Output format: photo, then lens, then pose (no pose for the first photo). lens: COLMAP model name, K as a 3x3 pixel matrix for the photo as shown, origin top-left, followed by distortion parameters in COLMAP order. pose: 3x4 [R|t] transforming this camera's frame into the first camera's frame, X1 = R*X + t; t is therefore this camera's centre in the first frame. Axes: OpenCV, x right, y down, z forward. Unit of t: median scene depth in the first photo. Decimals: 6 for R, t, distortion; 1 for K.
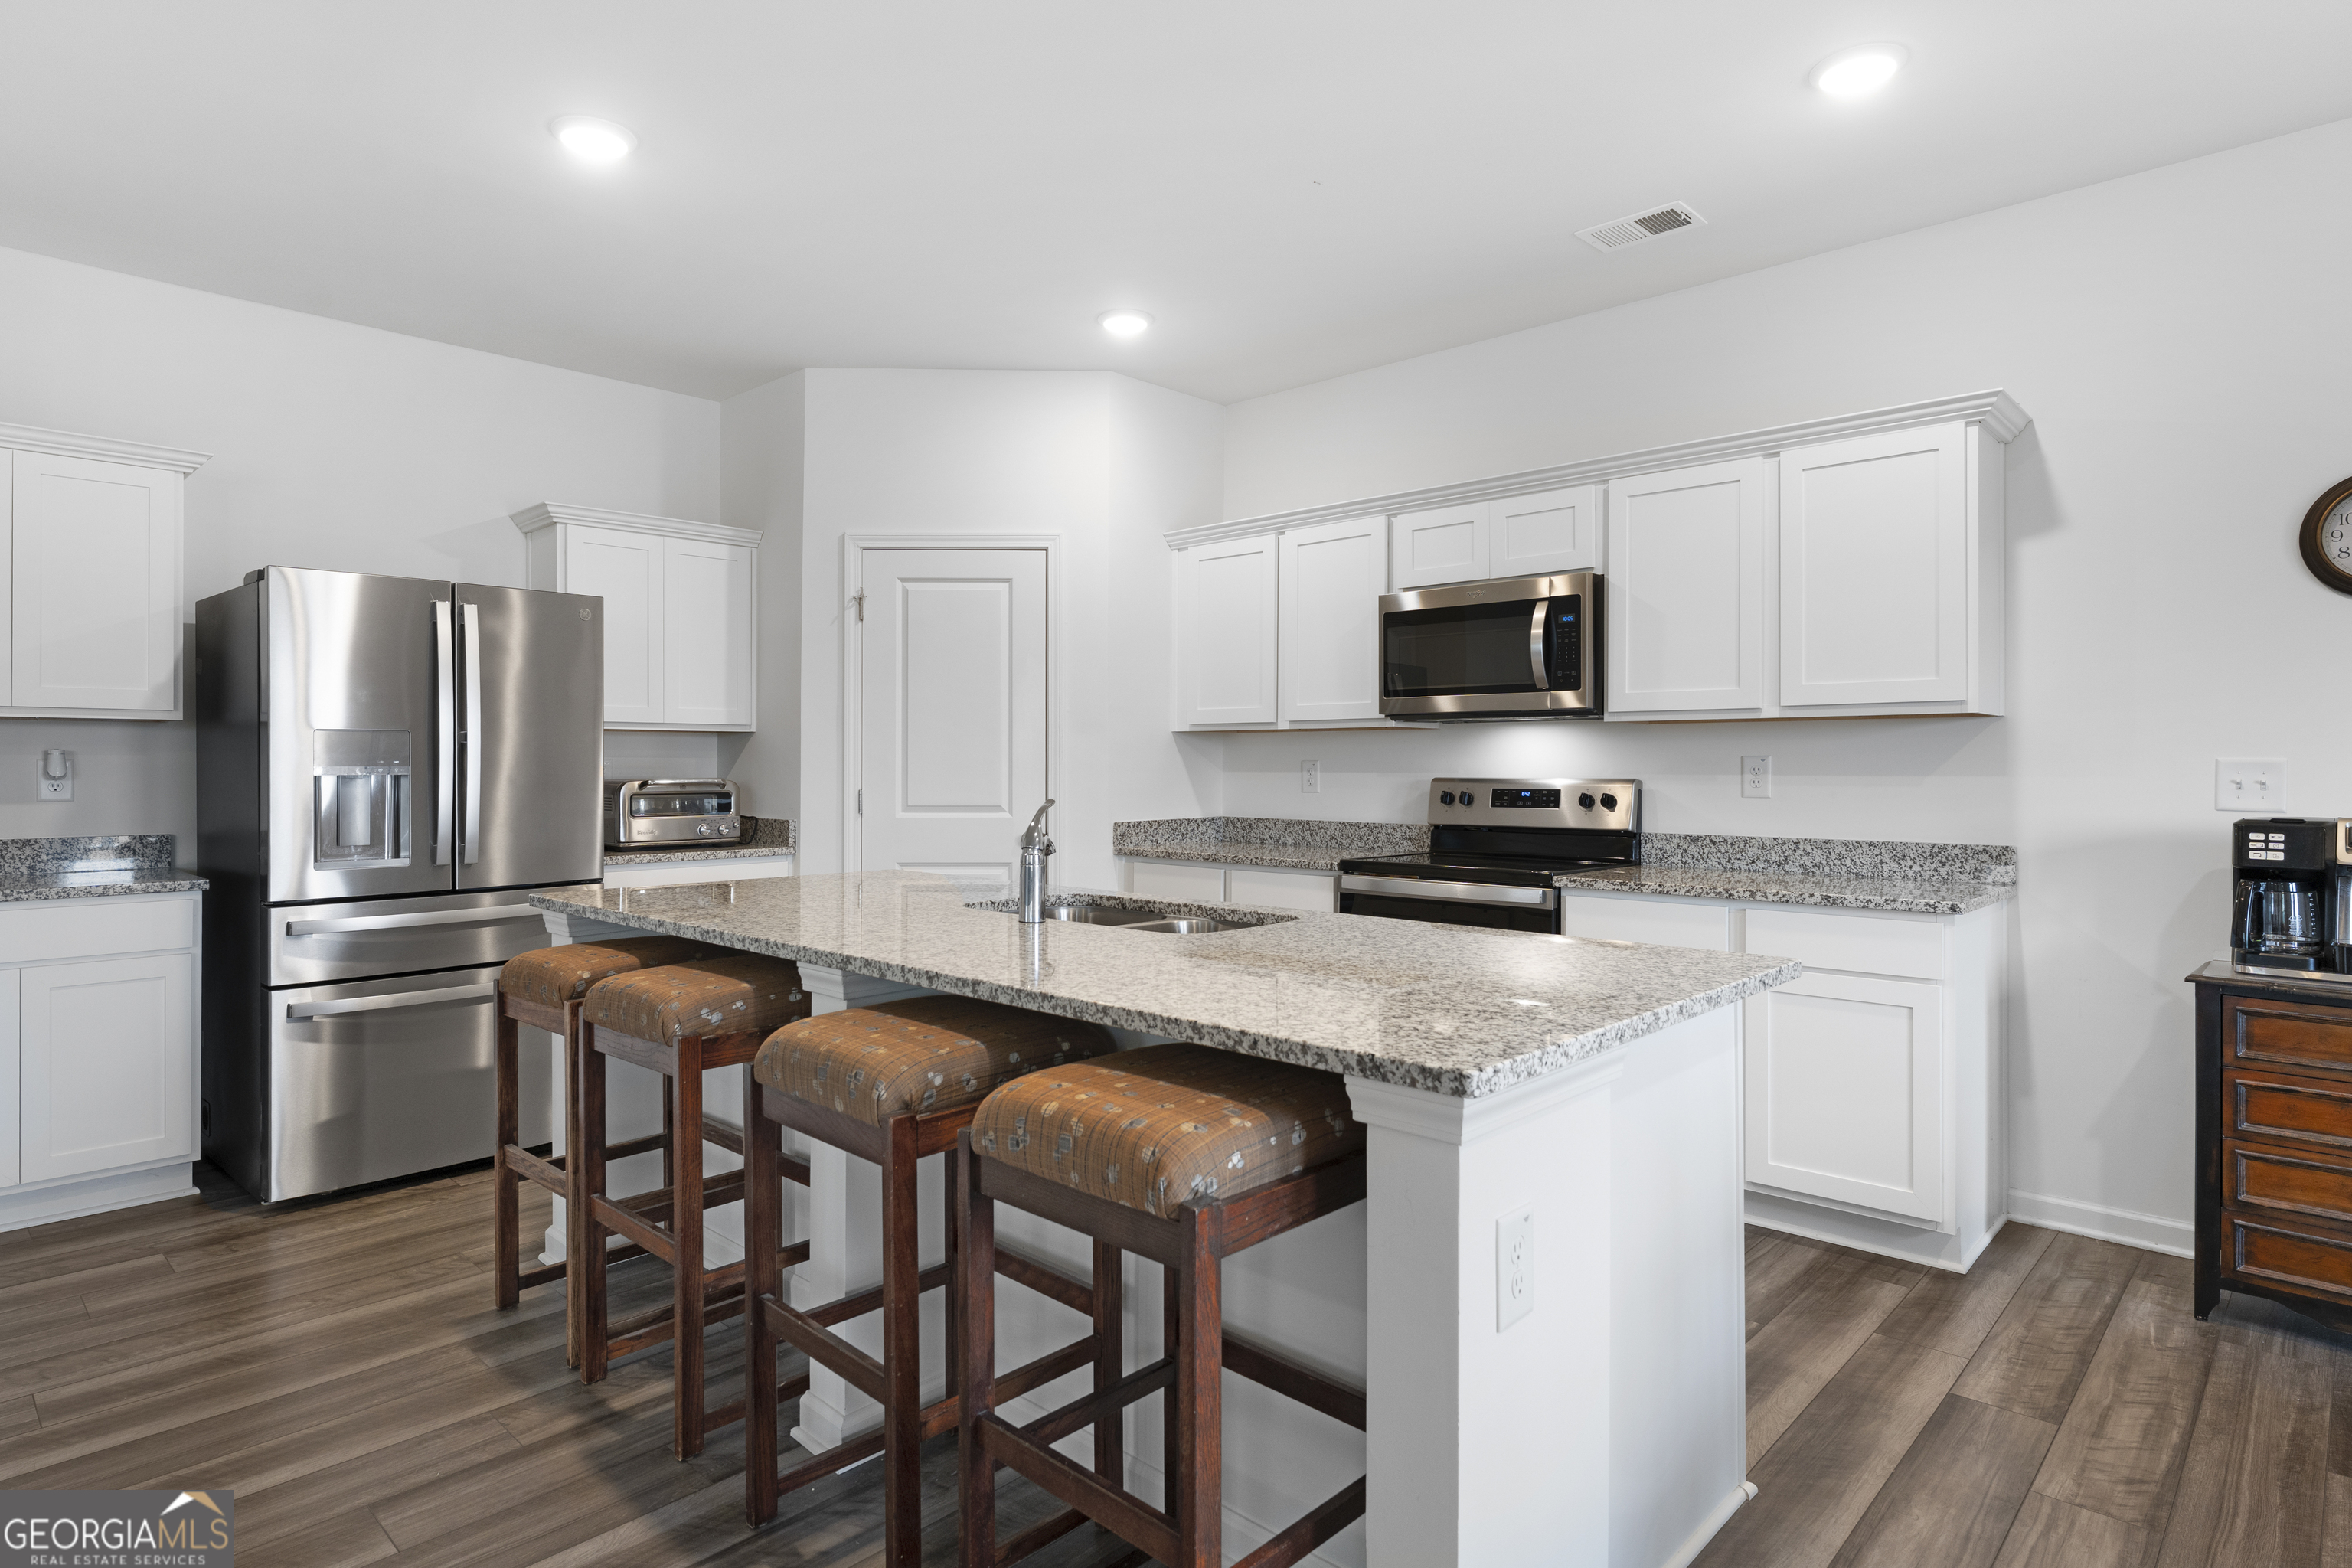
lens RADIAL K [[1264.0, 0, 1166.0], [0, 1264.0, 764.9], [0, 0, 1]] dist [-0.001221, -0.000008]
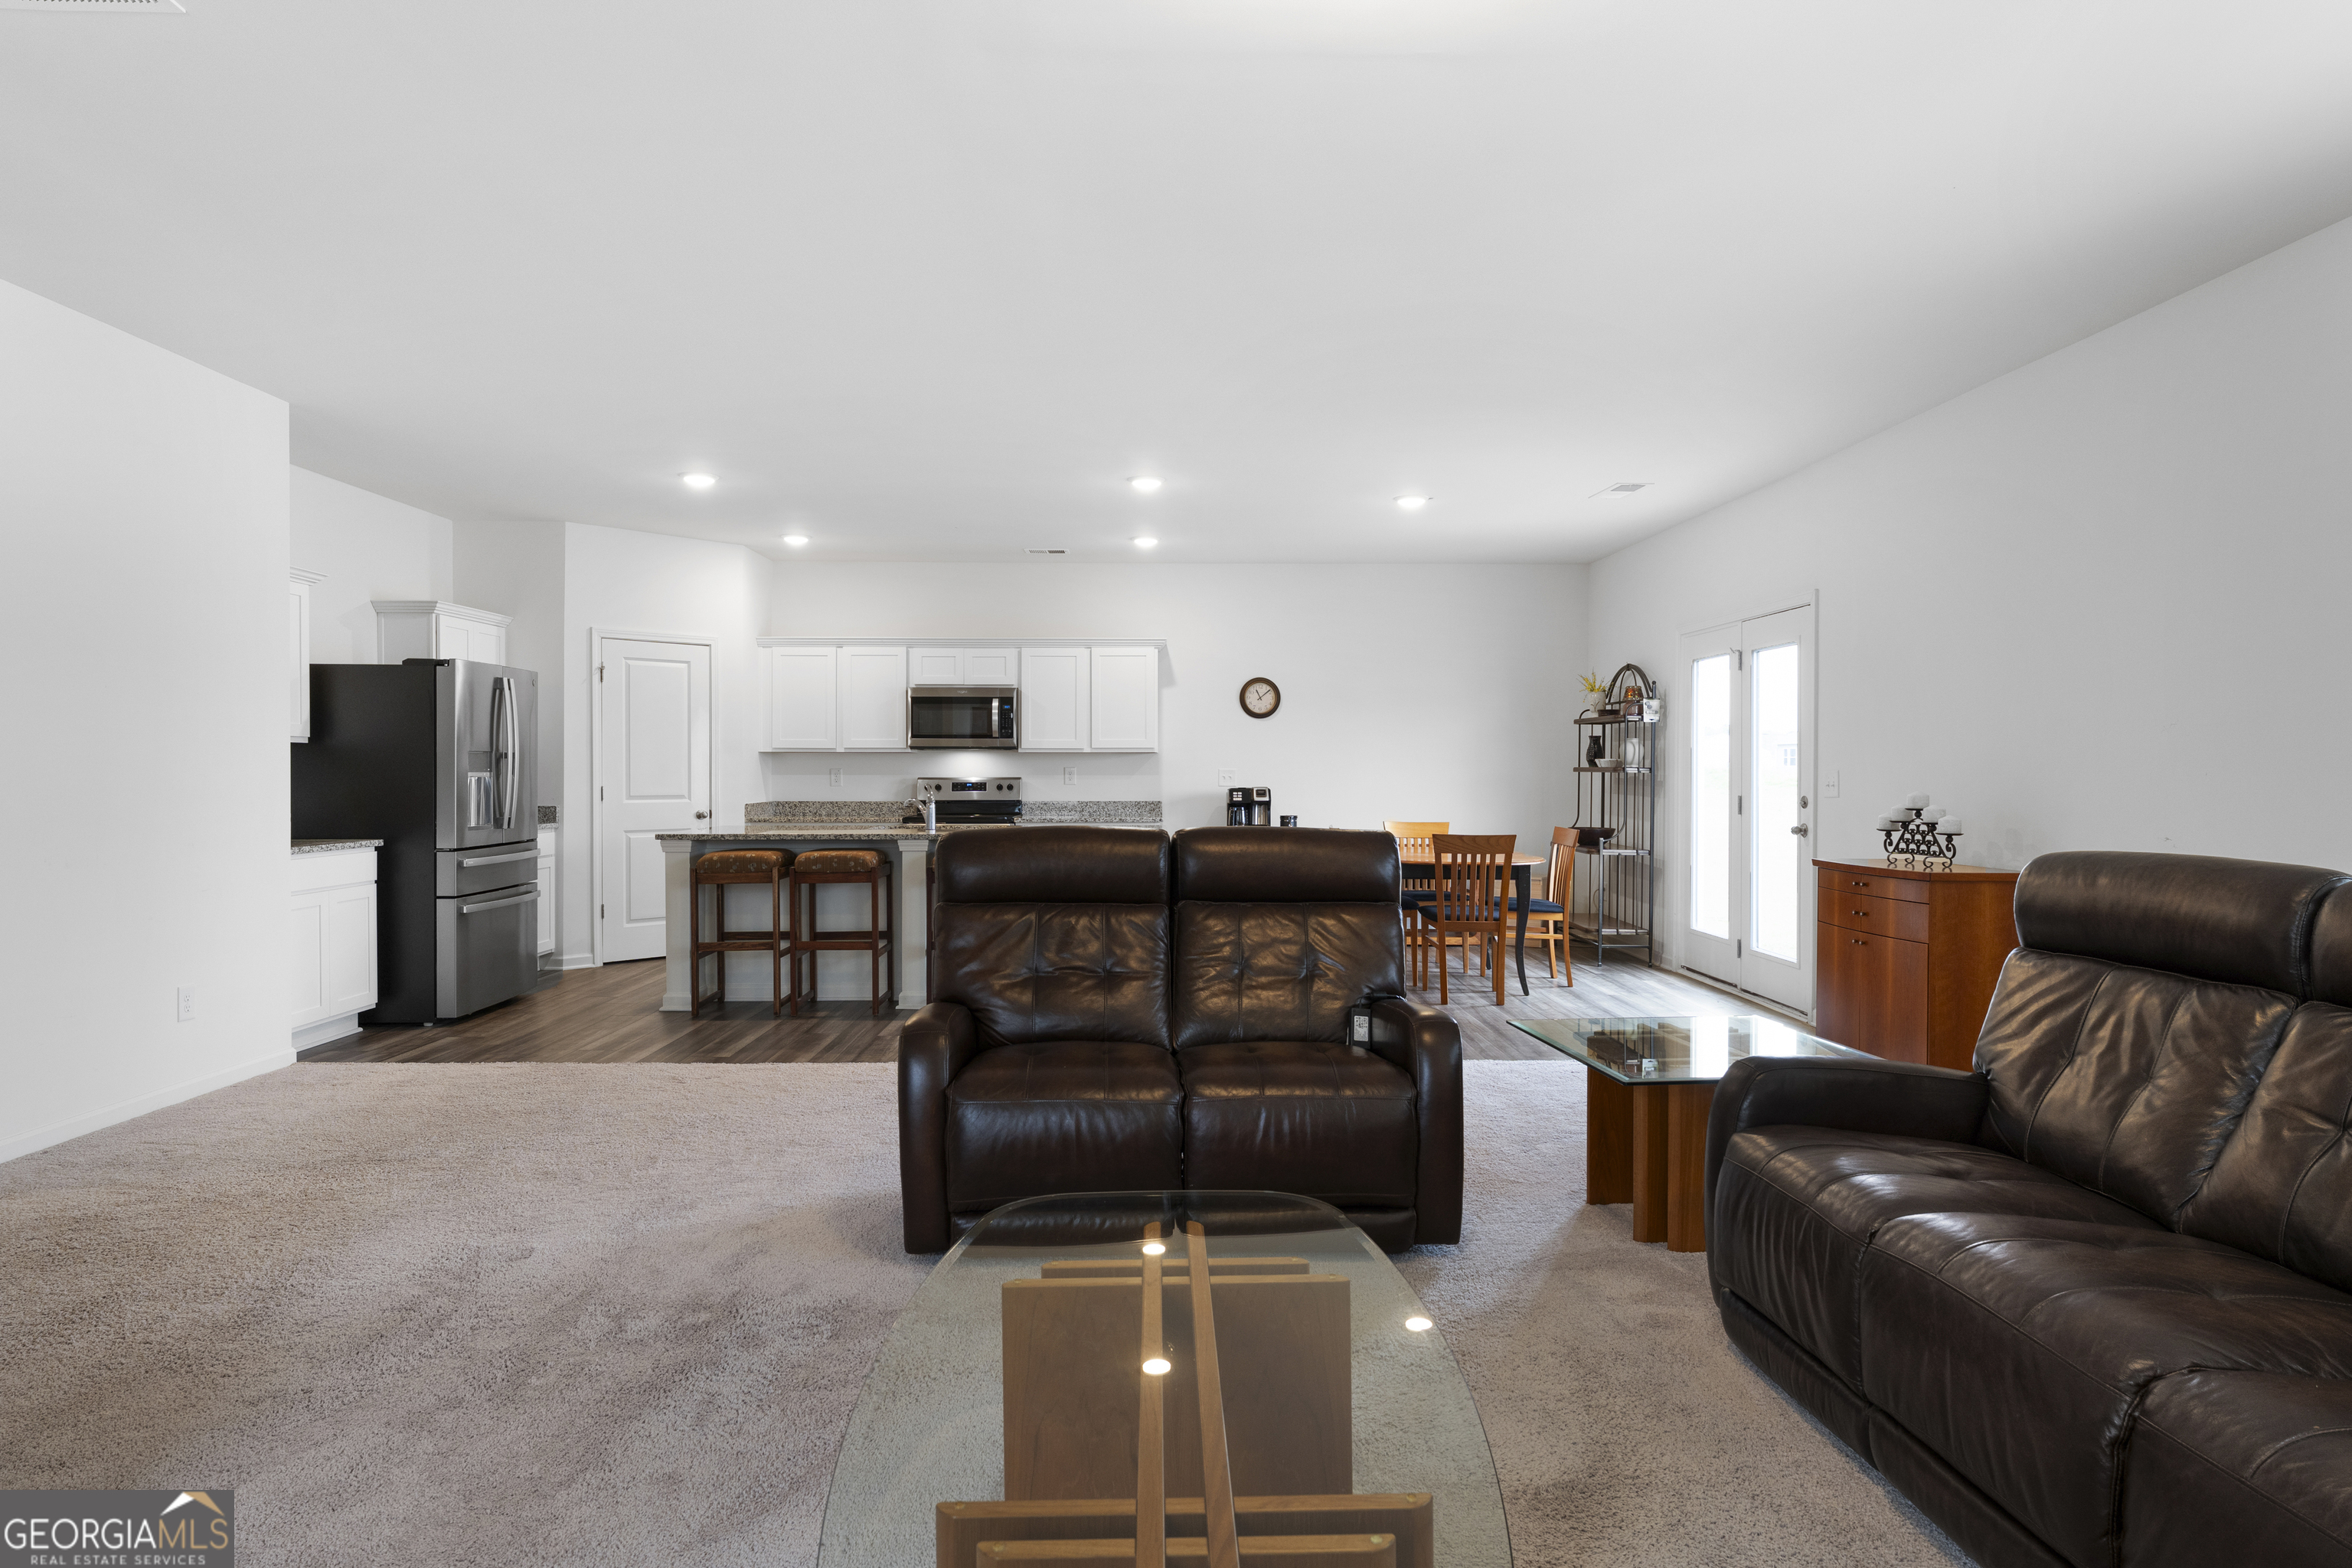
lens RADIAL K [[1277.5, 0, 1176.0], [0, 1277.5, 784.0], [0, 0, 1]] dist [-0.000721, -0.000124]
pose [[0.711277, -0.007278, 0.702874, -1.086414], [0.000083, 0.999947, 0.010270, -0.000206], [-0.702912, -0.007247, 0.711240, -0.857531]]
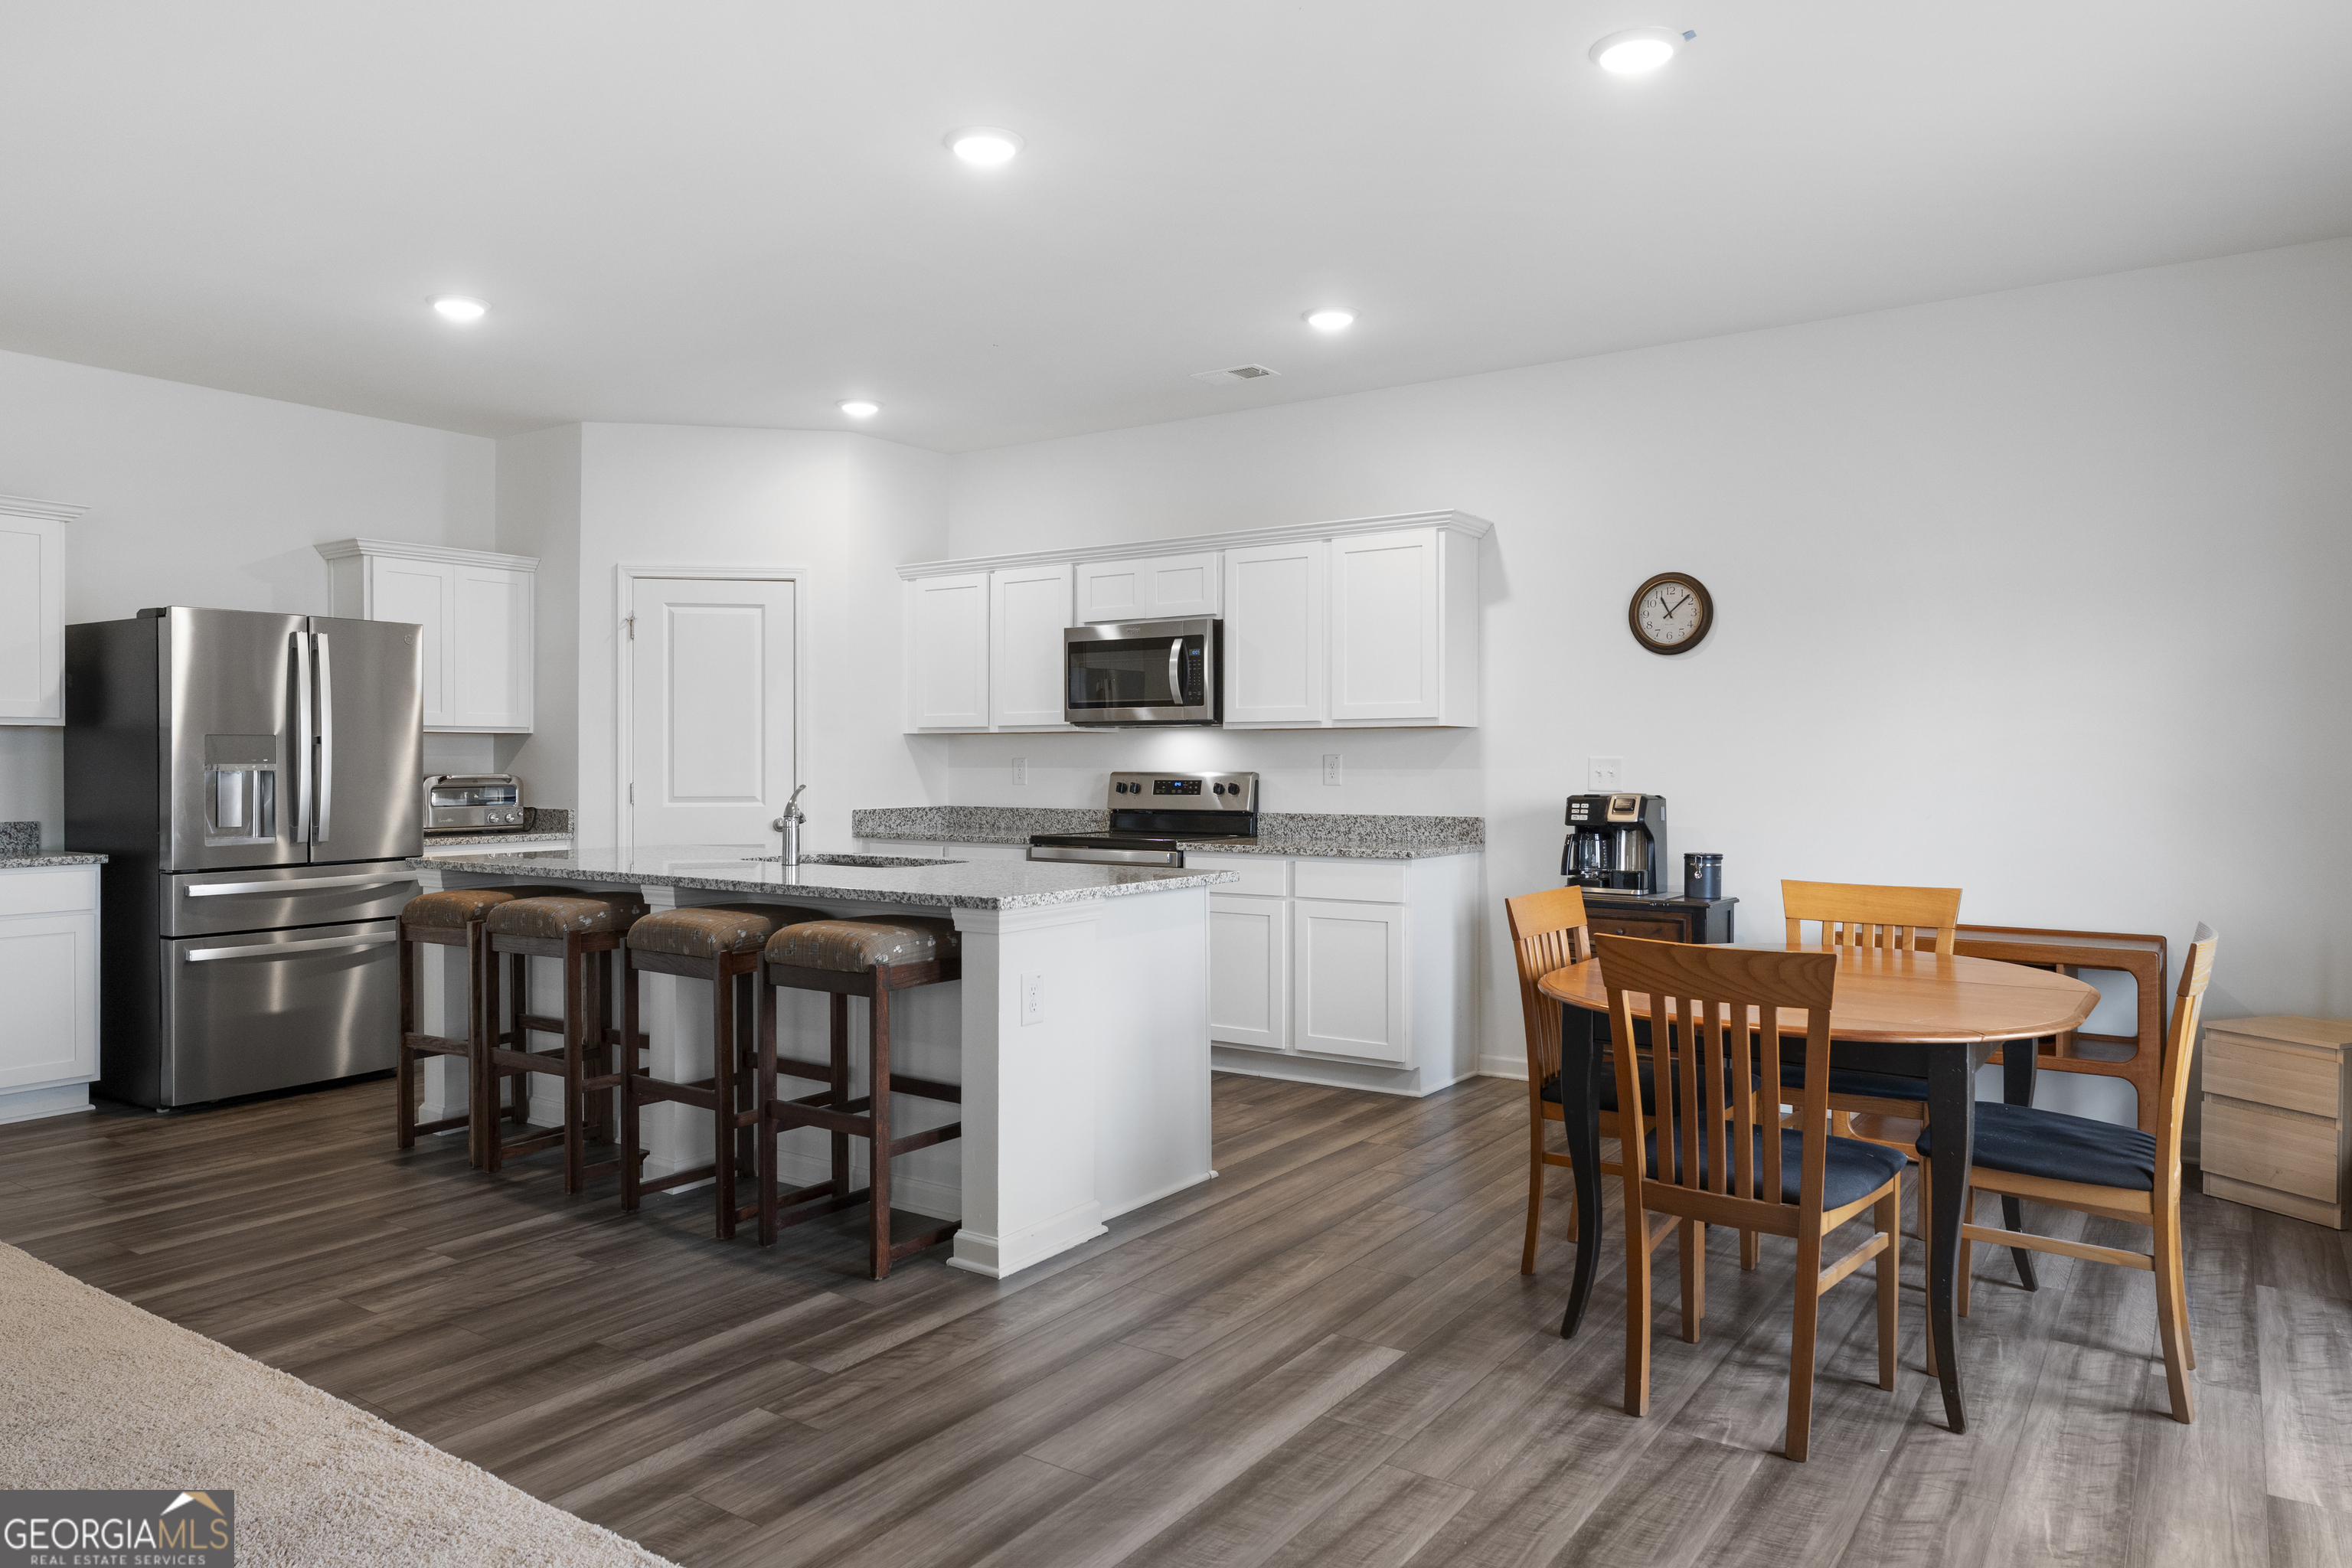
lens RADIAL K [[1517.4, 0, 1171.0], [0, 1517.4, 765.5], [0, 0, 1]] dist [0.002385, 0.001175]
pose [[0.987887, -0.001665, 0.155163, 0.042132], [0.001268, 0.999996, 0.002654, -0.000042], [-0.155167, -0.002425, 0.987885, -0.584524]]
